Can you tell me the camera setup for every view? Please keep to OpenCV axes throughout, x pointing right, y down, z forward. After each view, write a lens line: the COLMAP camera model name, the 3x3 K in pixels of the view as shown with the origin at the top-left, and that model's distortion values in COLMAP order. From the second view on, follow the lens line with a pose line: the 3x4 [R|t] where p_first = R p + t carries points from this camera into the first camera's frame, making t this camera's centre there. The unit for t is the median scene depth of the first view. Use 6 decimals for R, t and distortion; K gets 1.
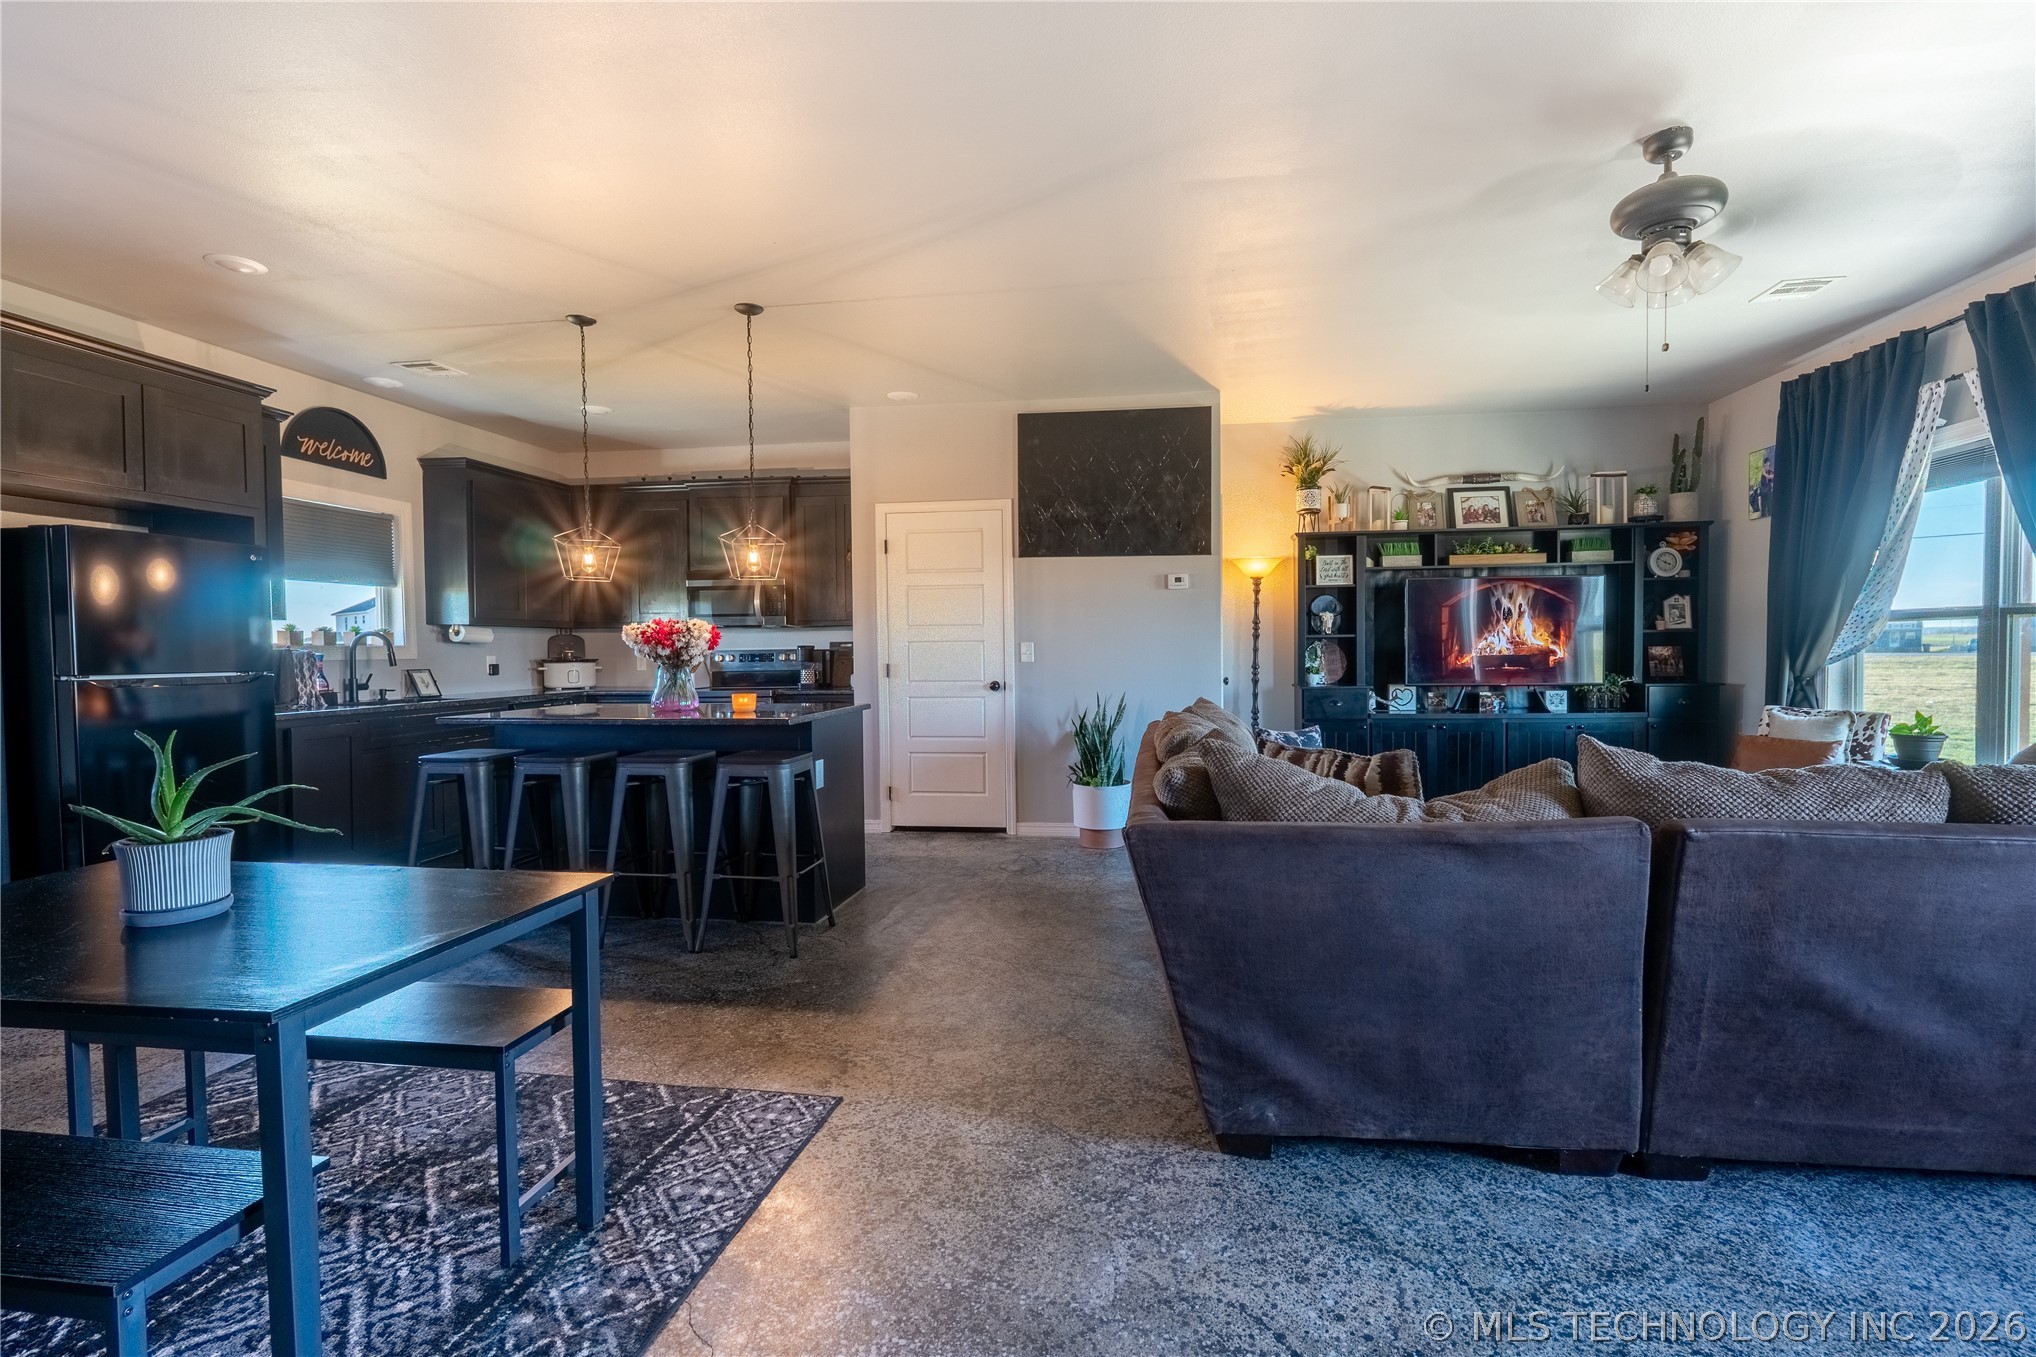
lens RADIAL K [[863.6, 0, 1018.7], [0, 863.6, 682.8], [0, 0, 1]] dist [-0.001803, -0.000134]
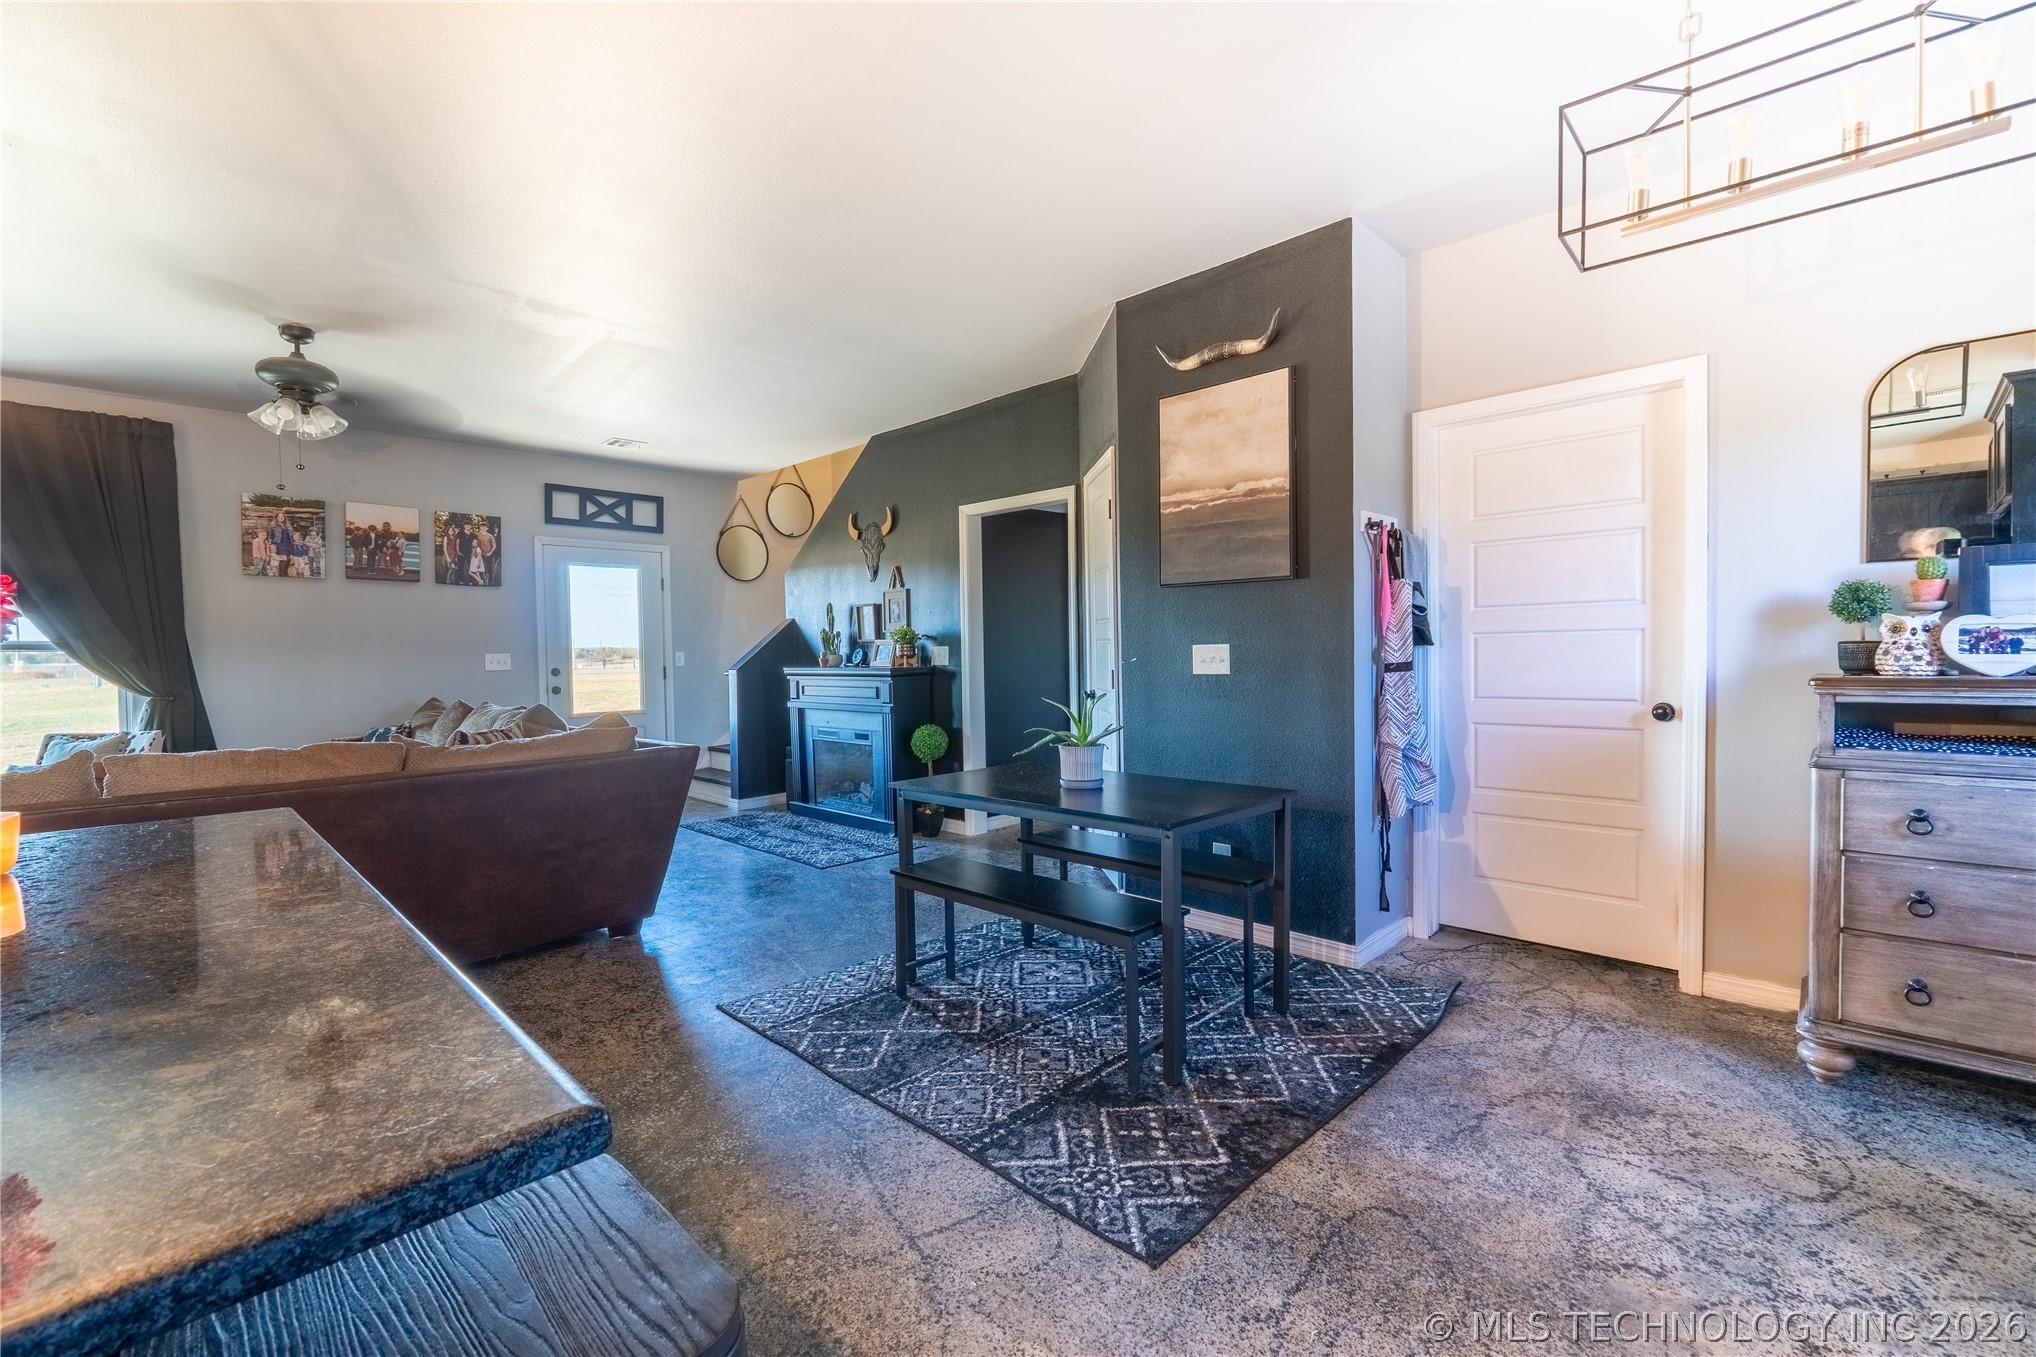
lens RADIAL K [[863.6, 0, 1014.9], [0, 863.6, 676.5], [0, 0, 1]] dist [-0.001803, -0.000134]
pose [[-0.804976, 0.007091, 0.593265, -0.732527], [0.050408, 0.997130, 0.056479, -0.031286], [-0.591162, 0.075369, -0.803024, 0.956625]]
